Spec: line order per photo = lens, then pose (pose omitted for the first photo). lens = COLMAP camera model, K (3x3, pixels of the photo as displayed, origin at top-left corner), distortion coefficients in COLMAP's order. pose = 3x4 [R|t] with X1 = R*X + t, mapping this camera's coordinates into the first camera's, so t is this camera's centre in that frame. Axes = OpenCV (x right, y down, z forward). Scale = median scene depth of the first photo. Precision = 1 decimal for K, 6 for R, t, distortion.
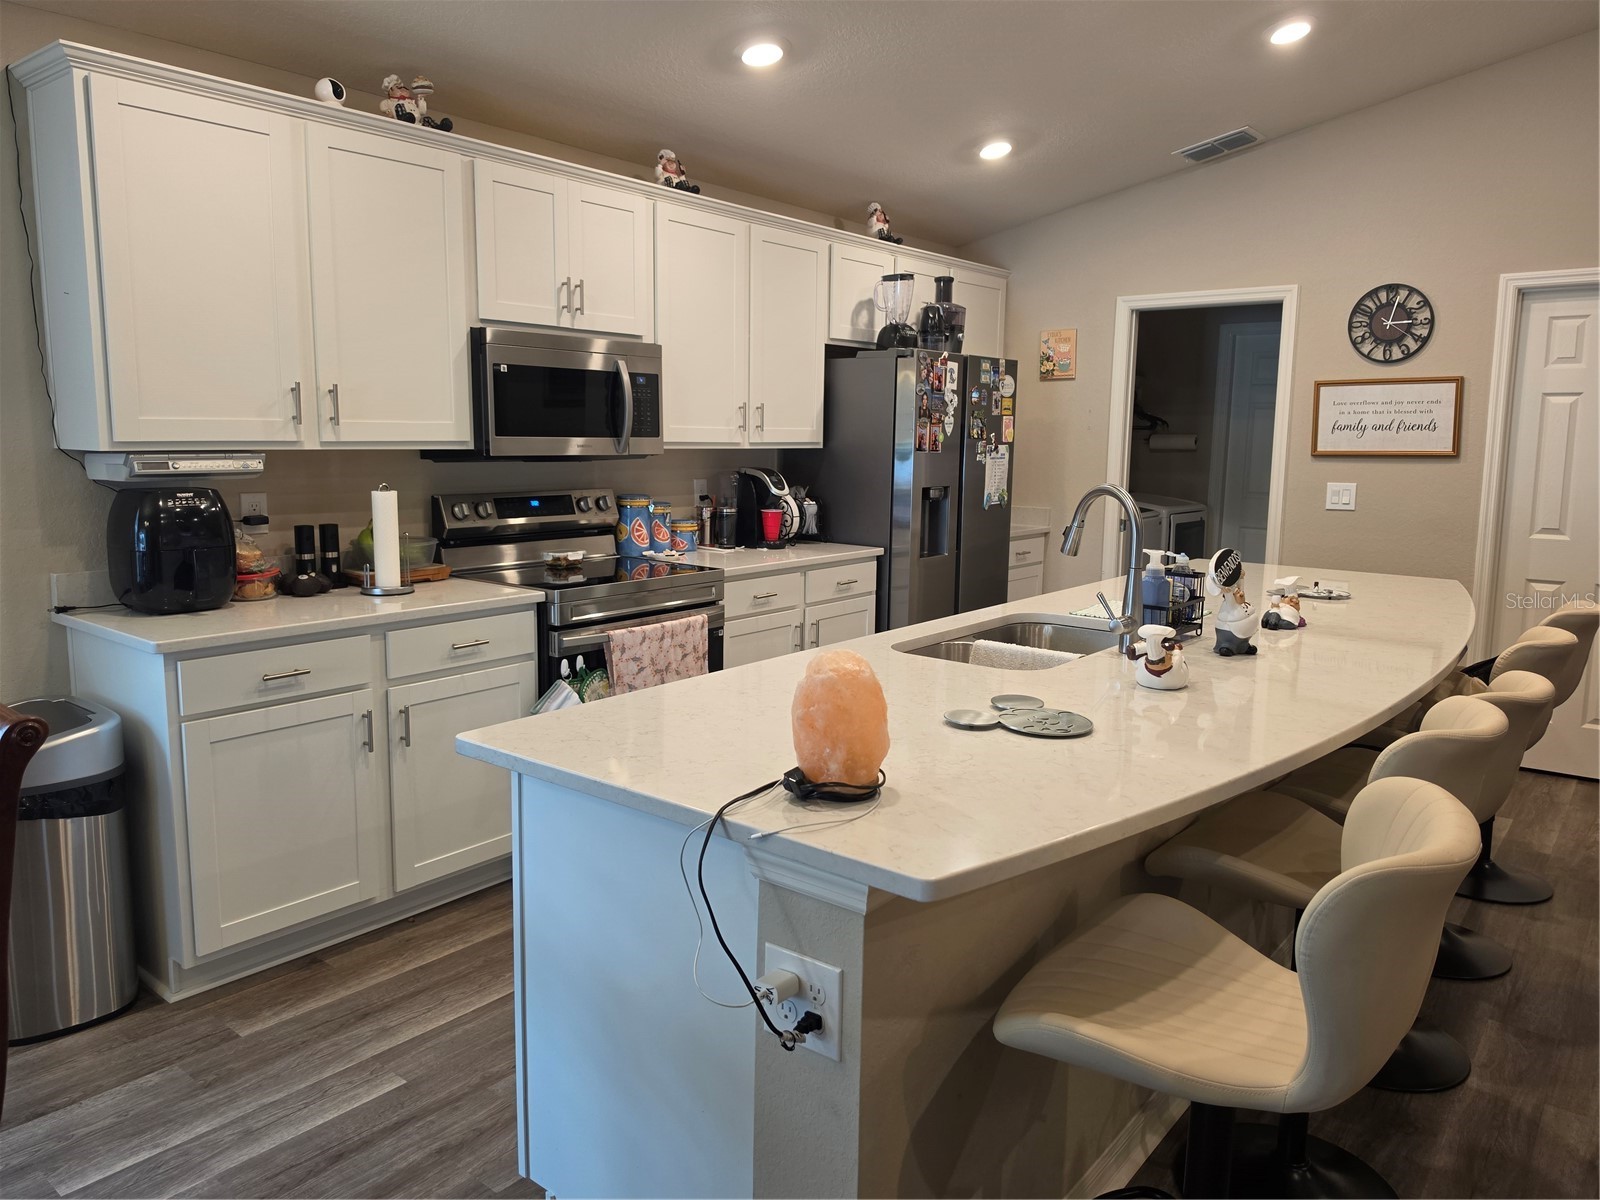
lens RADIAL K [[1171.6, 0, 800.0], [0, 1171.6, 600.0], [0, 0, 1]] dist [0.104398, -0.125441]
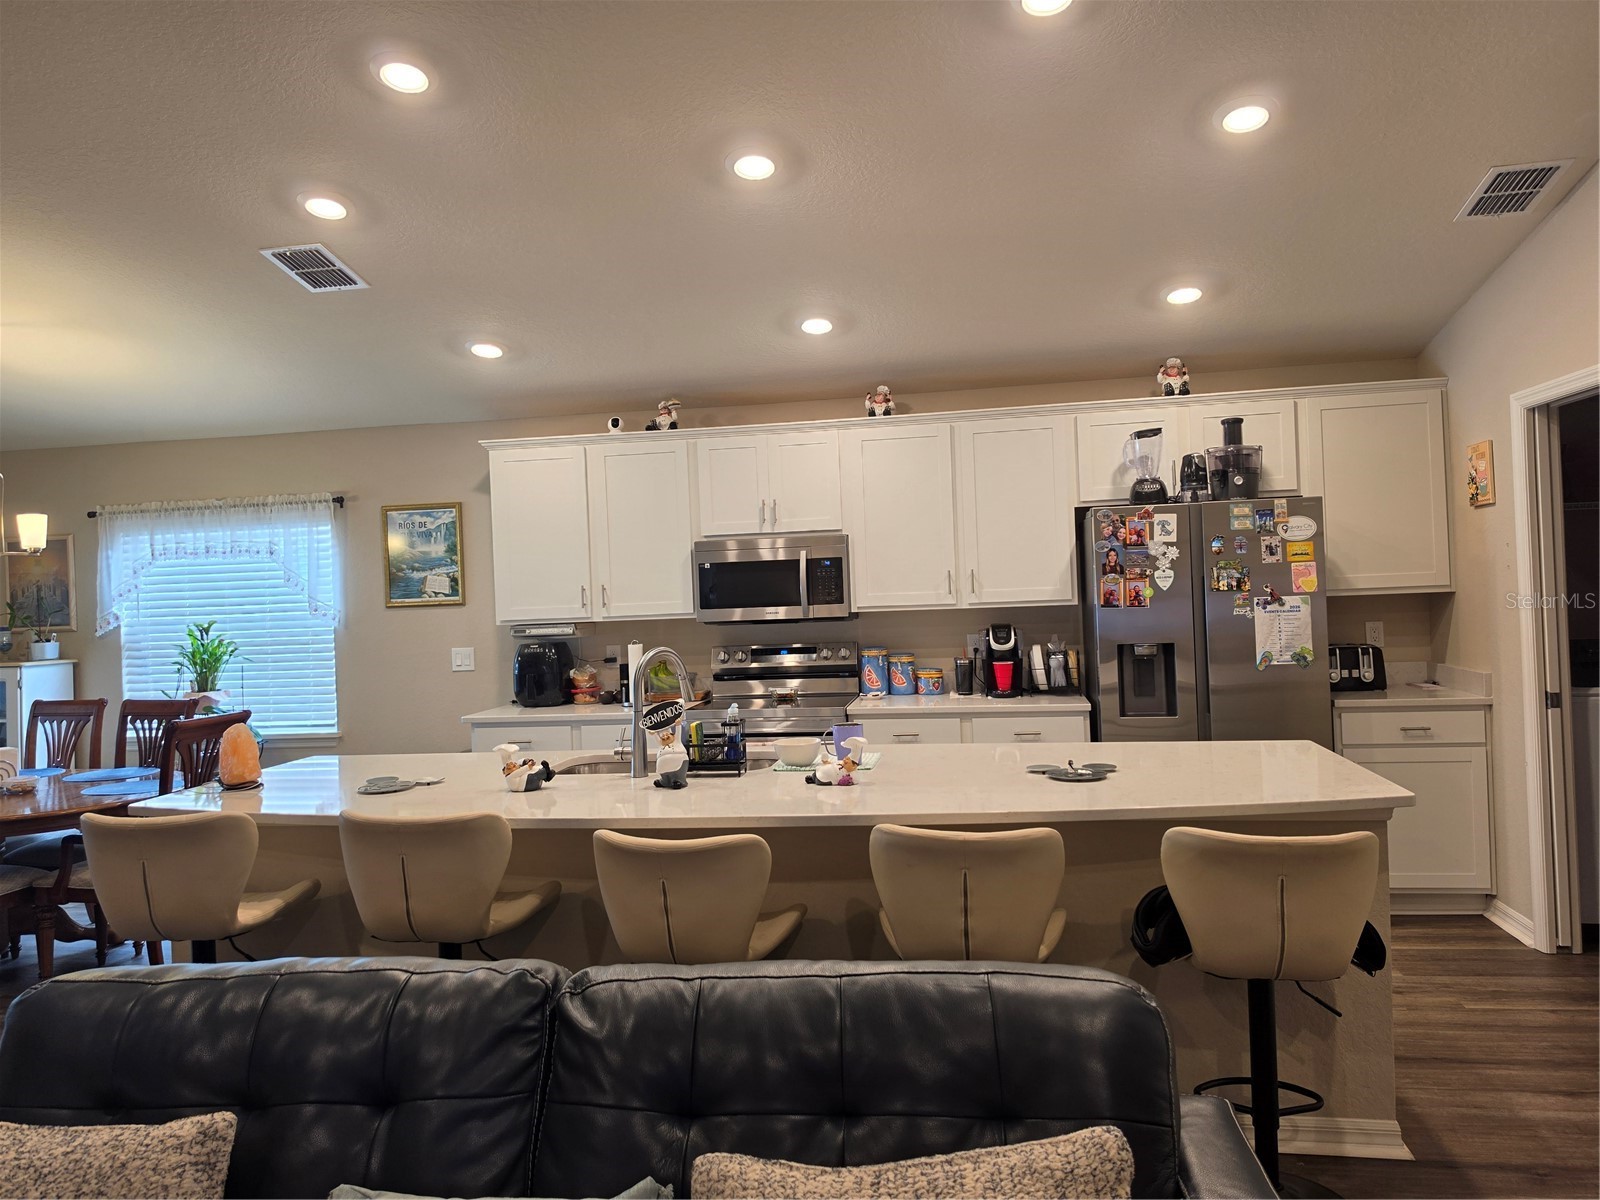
lens RADIAL K [[1171.6, 0, 800.0], [0, 1171.6, 600.0], [0, 0, 1]] dist [0.104398, -0.125441]
pose [[0.441265, -0.026699, -0.896980, 0.861124], [-0.087471, 0.993518, -0.072603, -0.037302], [0.893104, 0.110497, 0.436069, 0.327200]]
